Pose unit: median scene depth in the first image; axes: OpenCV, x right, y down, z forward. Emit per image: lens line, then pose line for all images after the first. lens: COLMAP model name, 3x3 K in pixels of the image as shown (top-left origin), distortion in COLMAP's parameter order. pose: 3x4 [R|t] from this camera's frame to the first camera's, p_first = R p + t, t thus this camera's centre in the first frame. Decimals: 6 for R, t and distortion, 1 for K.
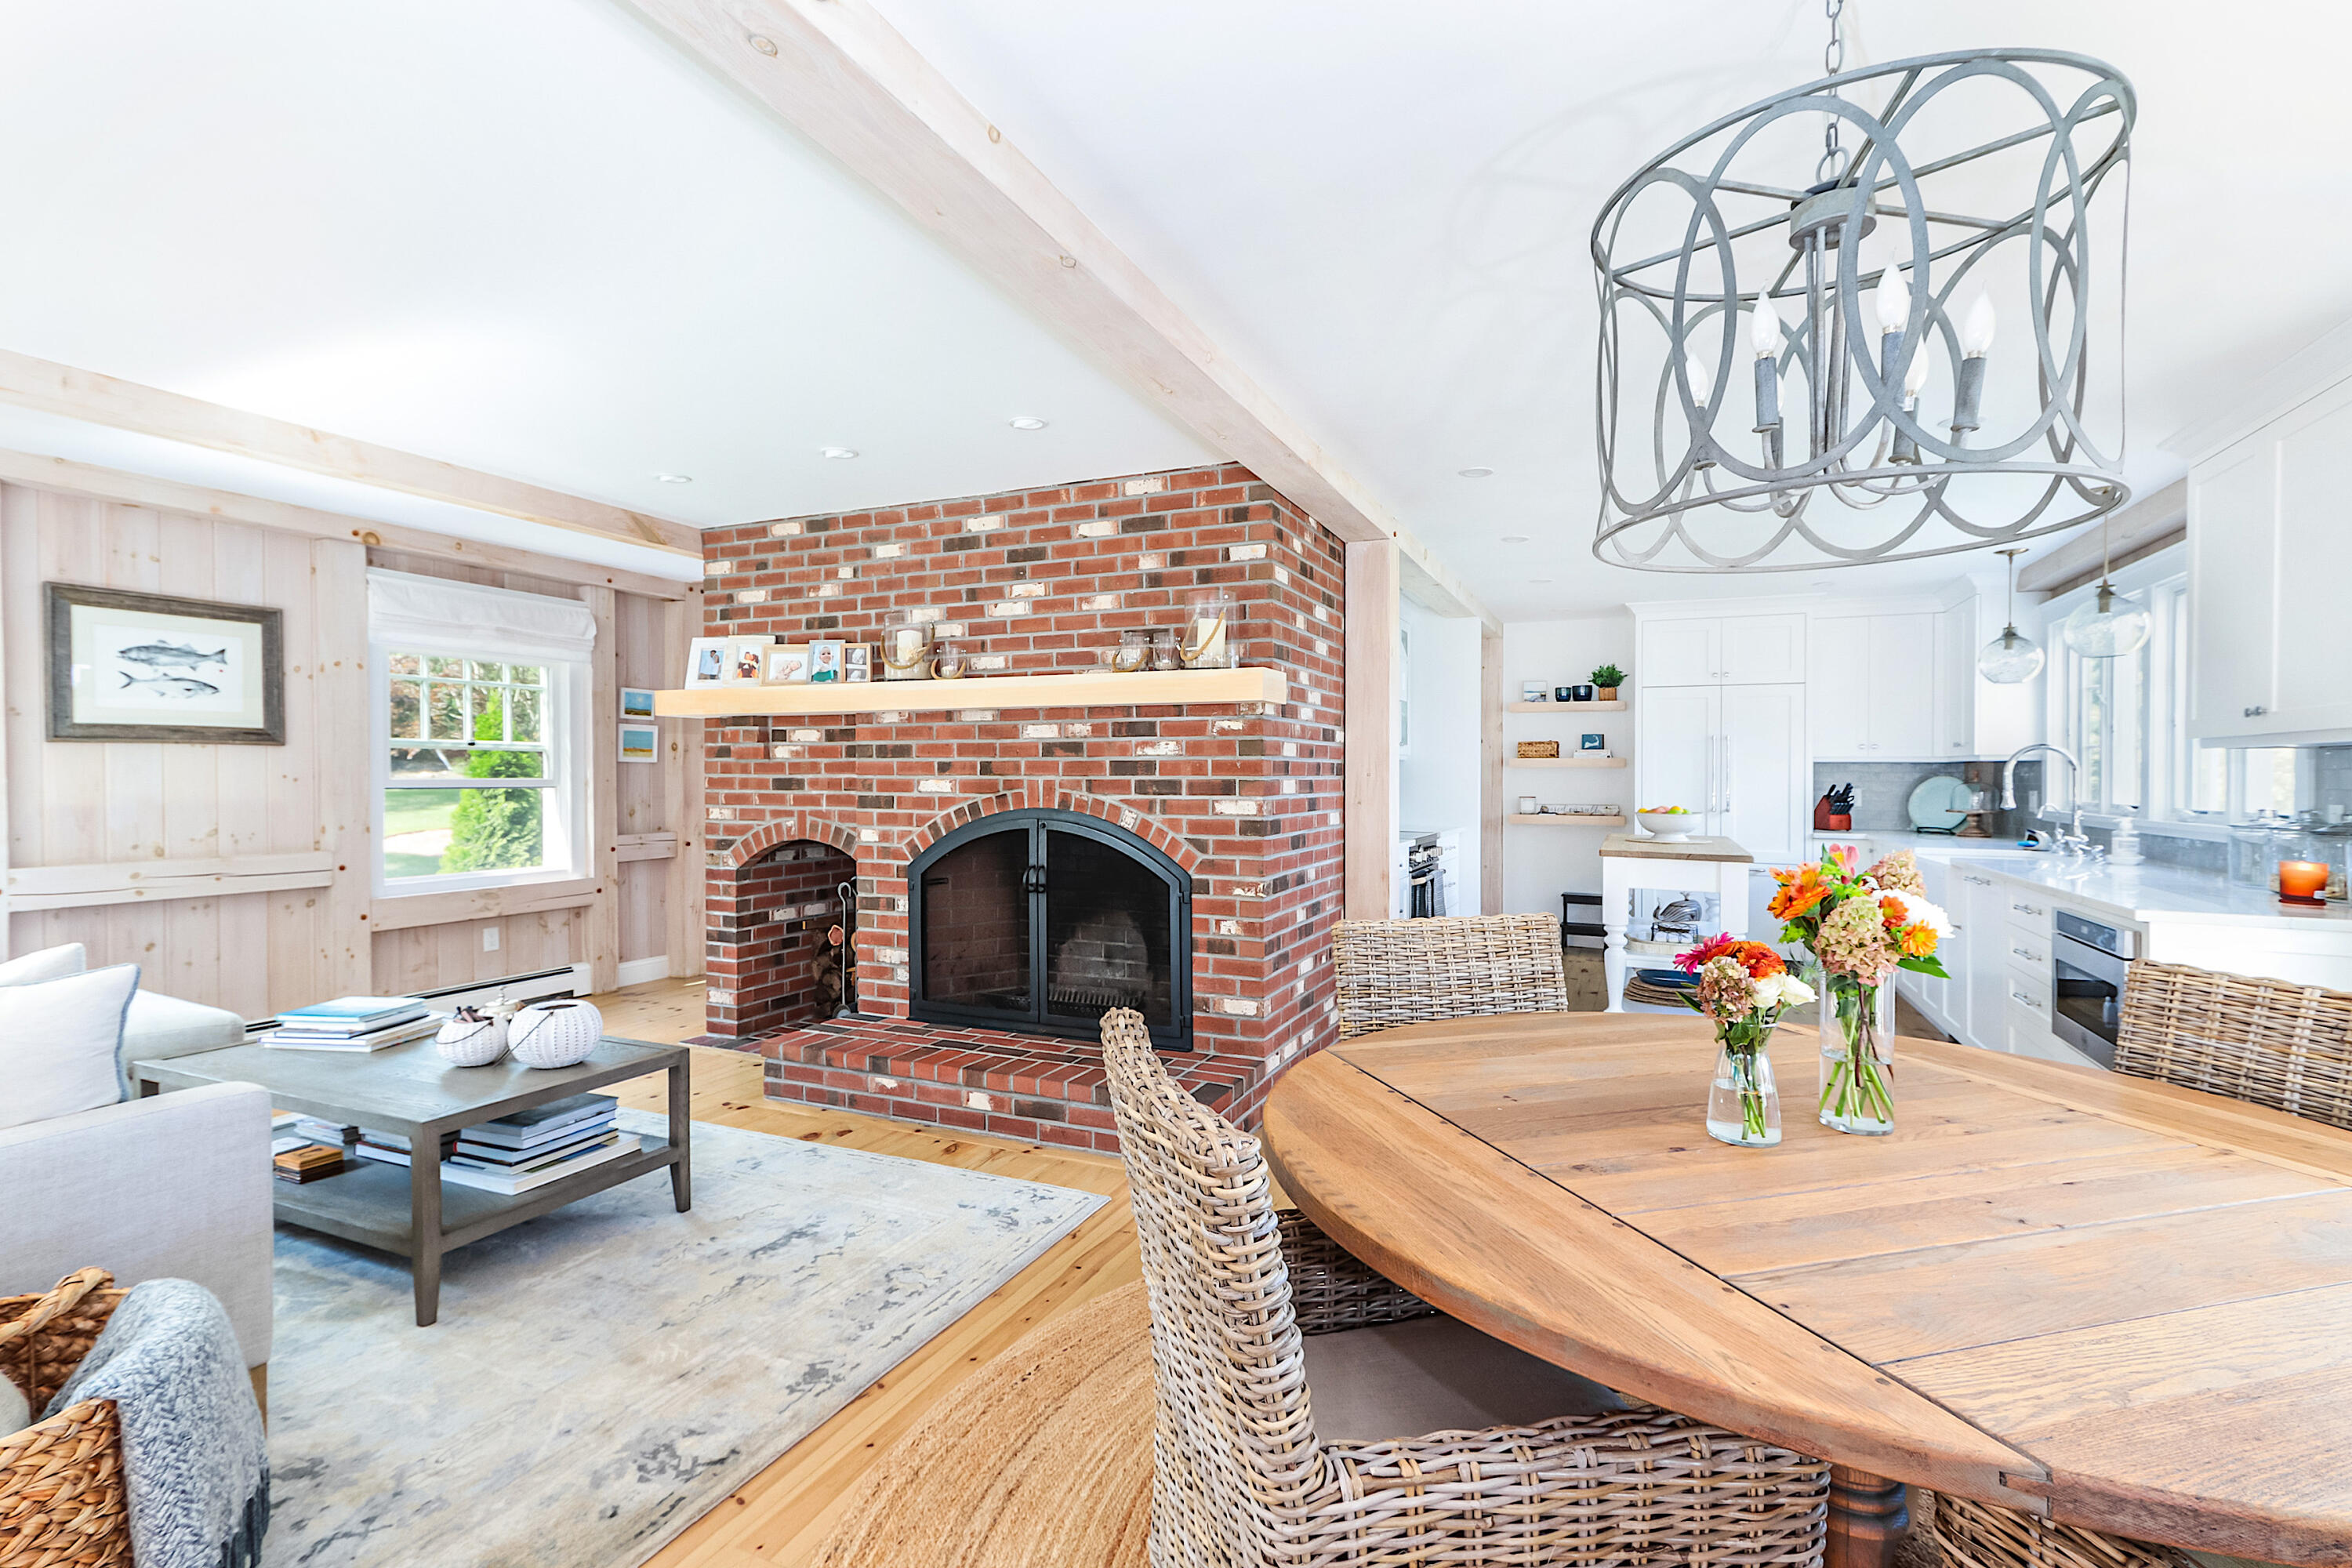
lens RADIAL K [[1084.0, 0, 1158.7], [0, 1084.0, 774.3], [0, 0, 1]] dist [0.014817, -0.001864]
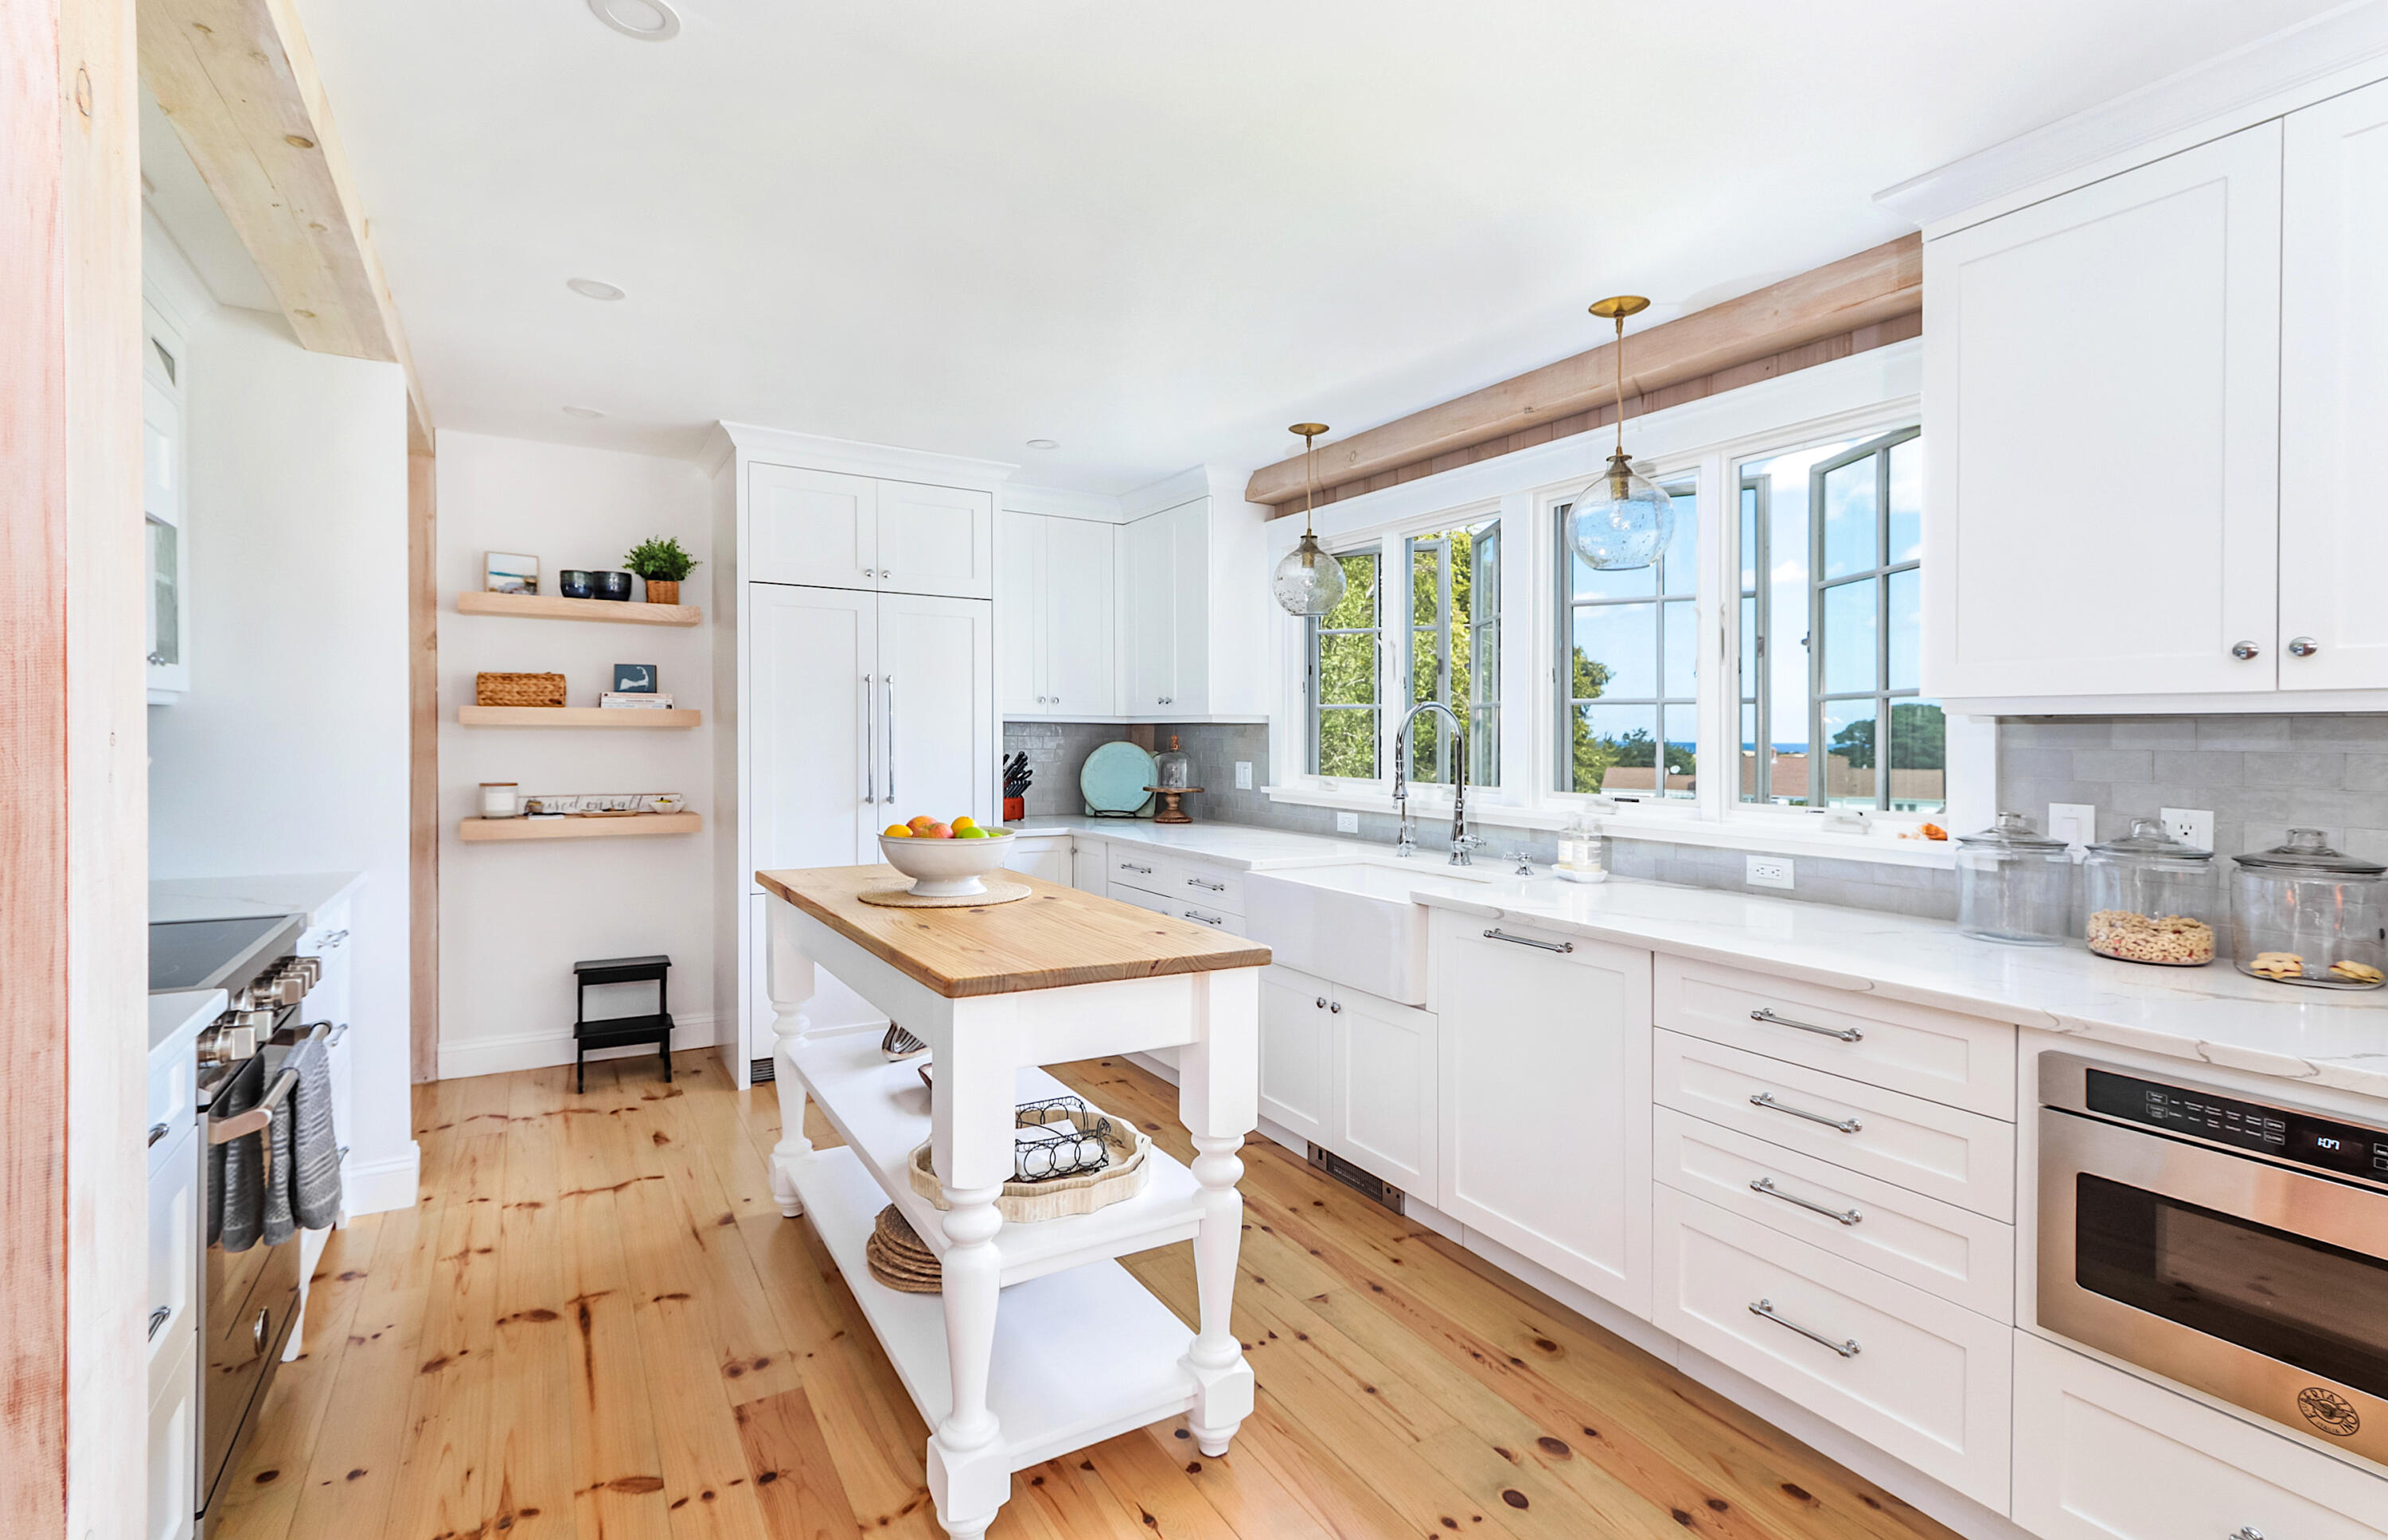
lens RADIAL K [[1121.4, 0, 1221.4], [0, 1121.4, 738.4], [0, 0, 1]] dist [0.008938, 0.000862]
pose [[0.560233, -0.004796, 0.828321, 0.192237], [-0.003974, 0.999956, 0.008478, -0.011824], [-0.828326, -0.008042, 0.560189, 0.857269]]
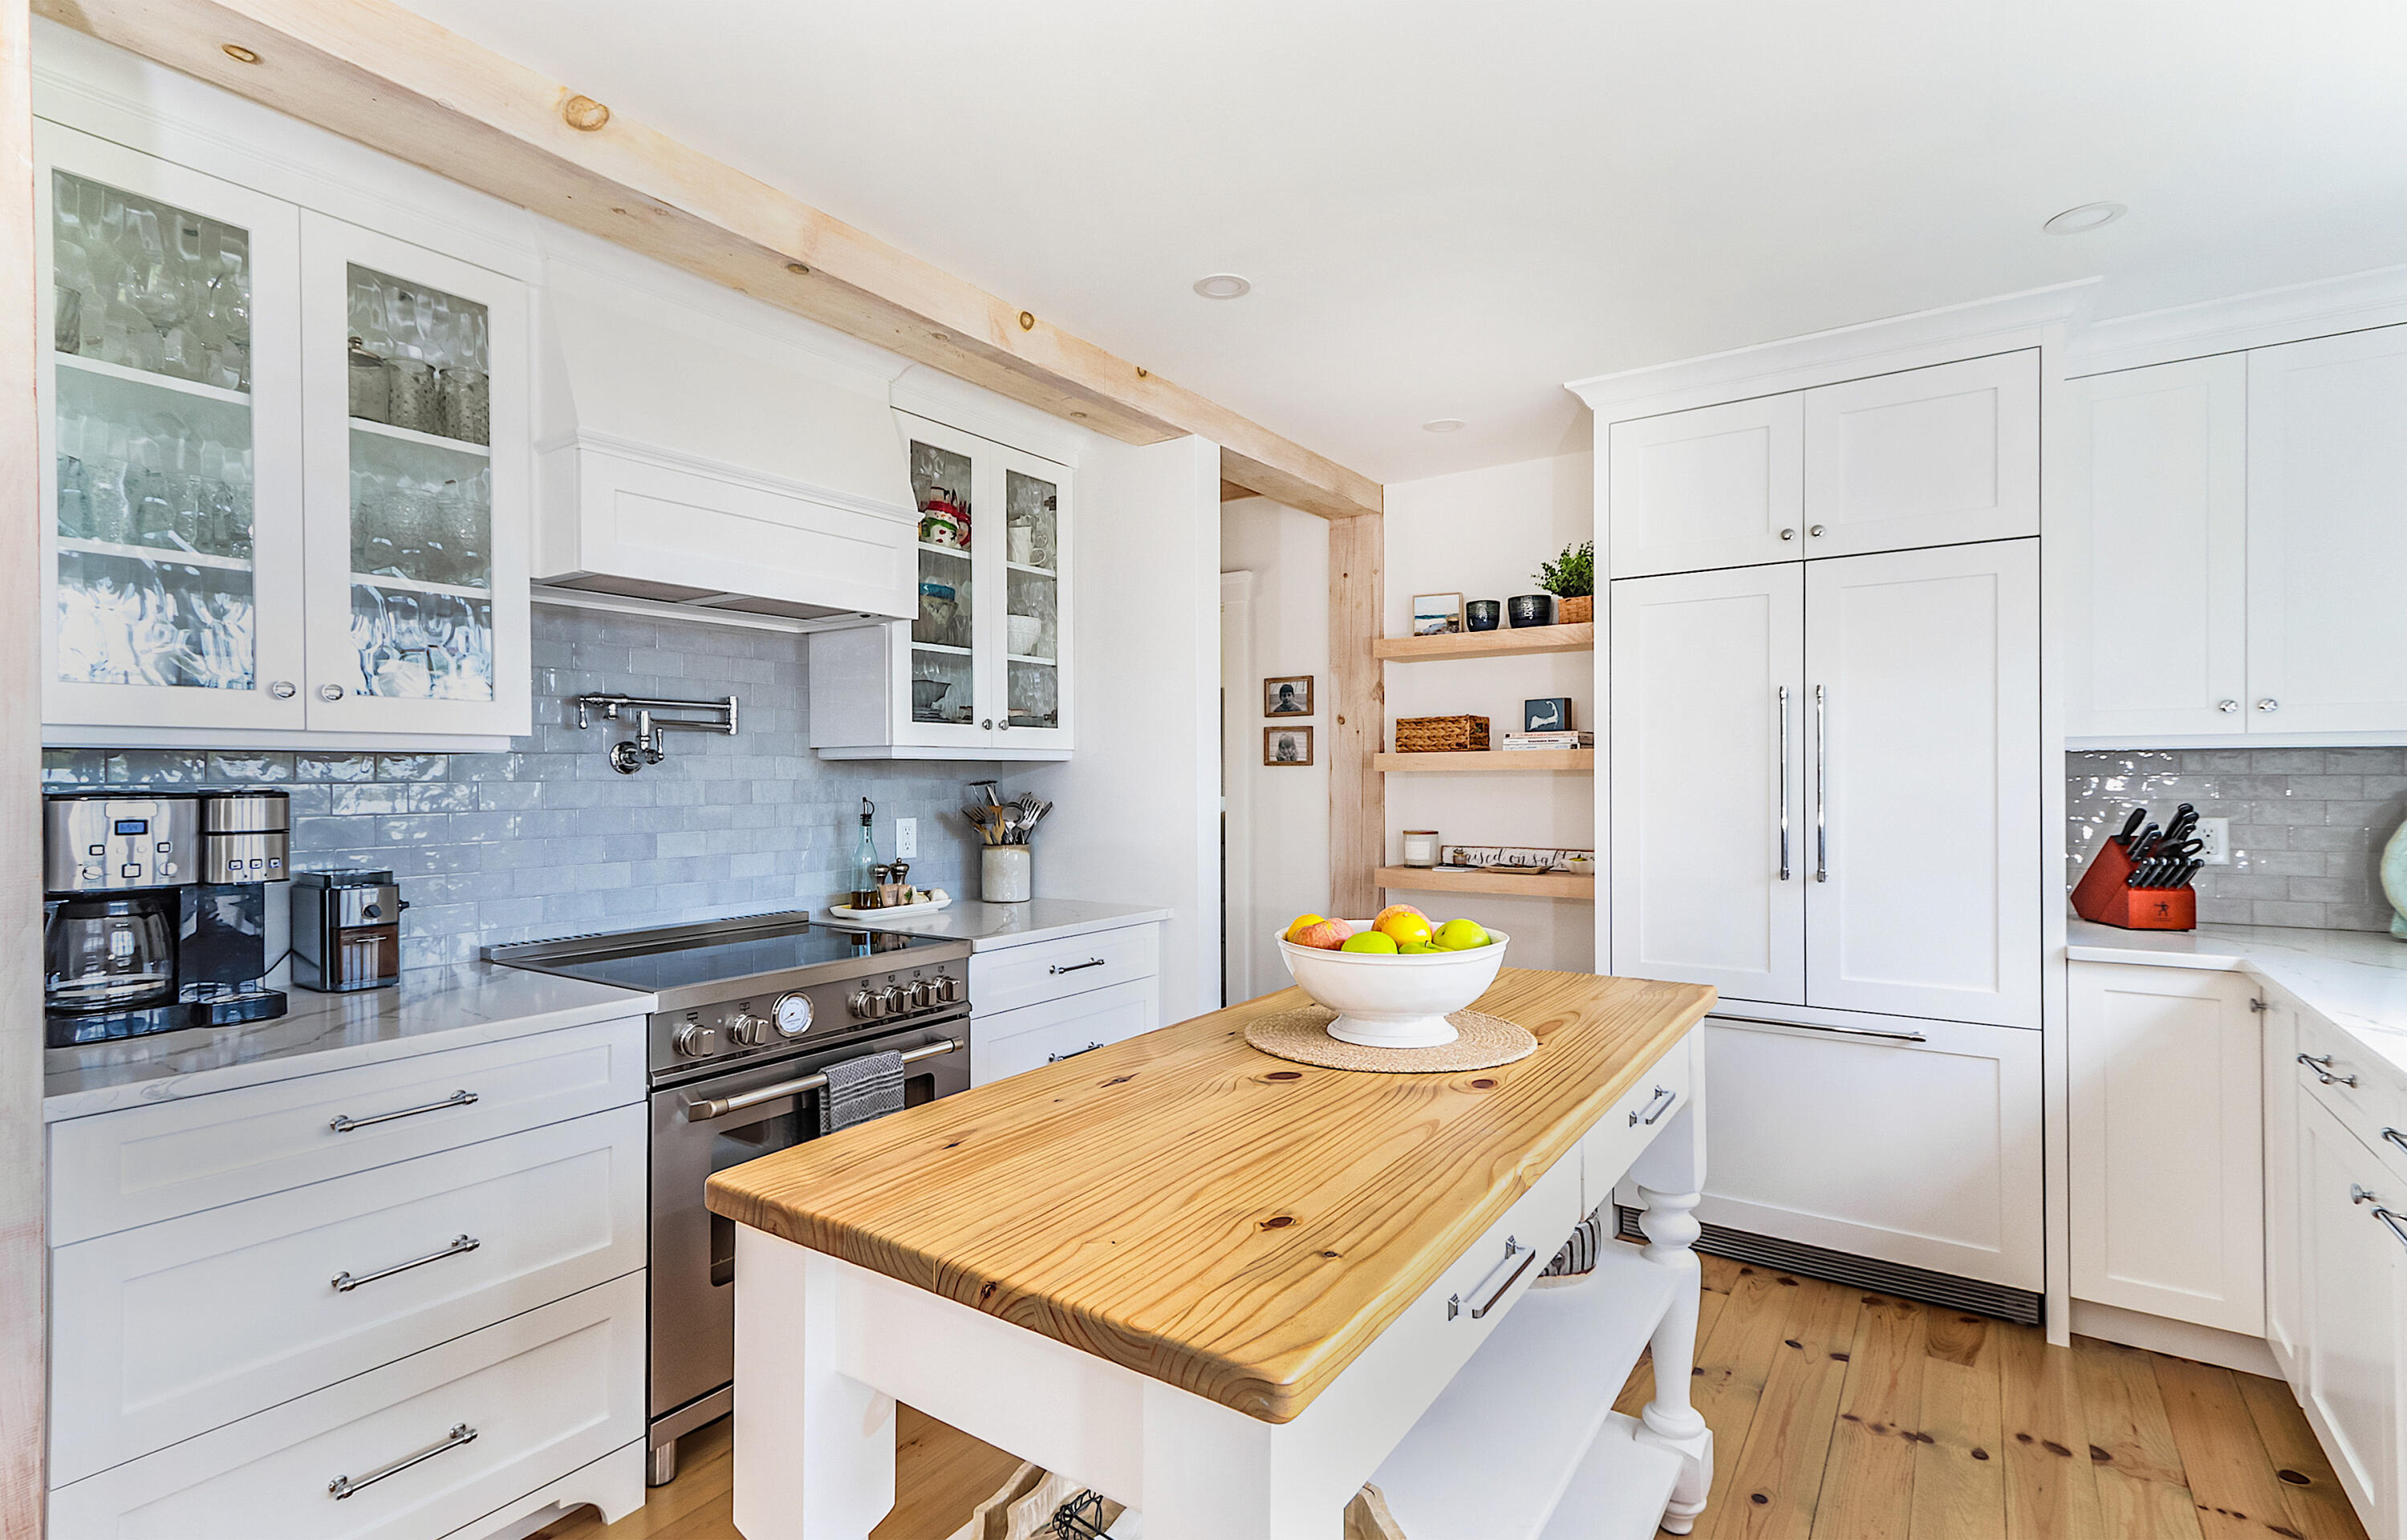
lens RADIAL K [[1130.2, 0, 1129.1], [0, 1130.2, 783.0], [0, 0, 1]] dist [0.008938, 0.000862]
pose [[0.977762, -0.011503, -0.209400, 0.624739], [0.012235, 0.999923, 0.002204, -0.008024], [0.209359, -0.004717, 0.977828, 0.938768]]
